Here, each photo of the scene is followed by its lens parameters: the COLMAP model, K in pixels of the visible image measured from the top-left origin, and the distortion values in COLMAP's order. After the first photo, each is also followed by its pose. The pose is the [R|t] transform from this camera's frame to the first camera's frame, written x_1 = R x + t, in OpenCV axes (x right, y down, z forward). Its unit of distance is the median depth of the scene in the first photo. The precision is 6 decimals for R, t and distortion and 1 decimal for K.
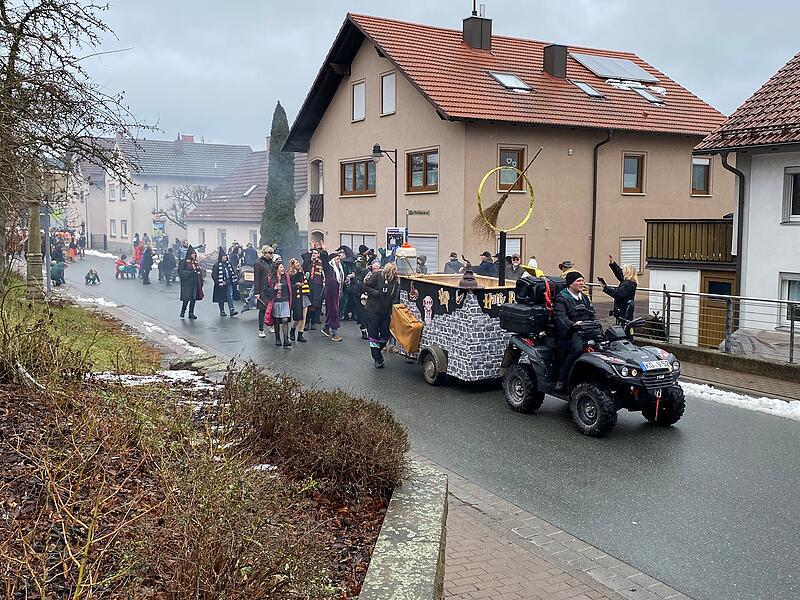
lens RADIAL K [[802.9, 0, 400.0], [0, 802.9, 300.0], [0, 0, 1]] dist [0.165836, -0.476250]
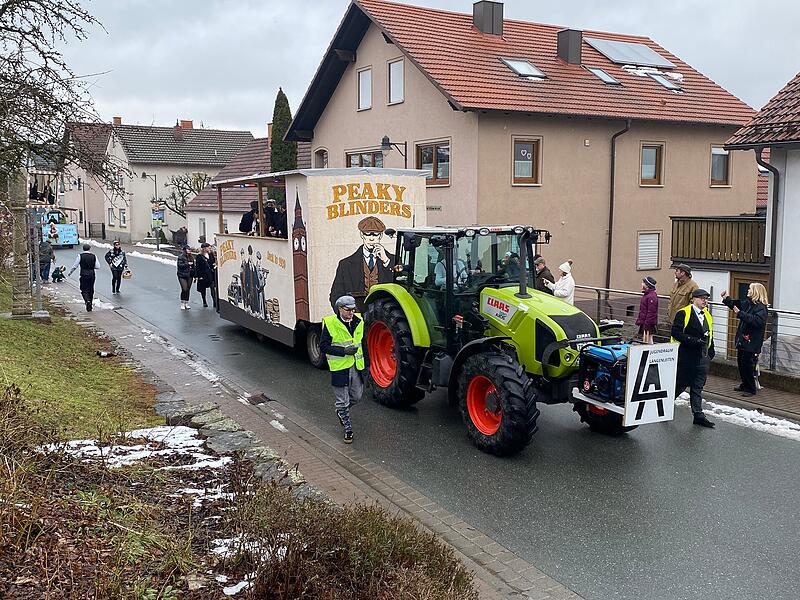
lens RADIAL K [[801.2, 0, 406.9], [0, 801.2, 298.1], [0, 0, 1]] dist [0.147840, -0.385938]
pose [[0.999964, -0.004751, 0.007096, -0.010064], [0.004602, 0.999772, 0.020873, -0.019742], [-0.007194, -0.020840, 0.999757, 0.042236]]
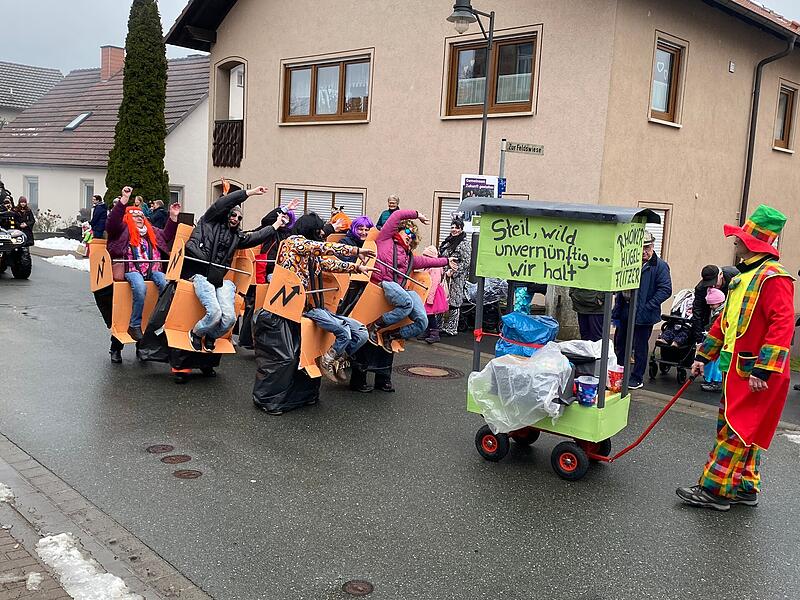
lens RADIAL K [[801.2, 0, 406.9], [0, 801.2, 298.1], [0, 0, 1]] dist [0.147840, -0.385938]
pose [[0.966658, 0.023822, 0.254959, -0.156036], [-0.030695, 0.999264, 0.023013, -0.022672], [-0.254223, -0.030072, 0.966678, 0.483787]]
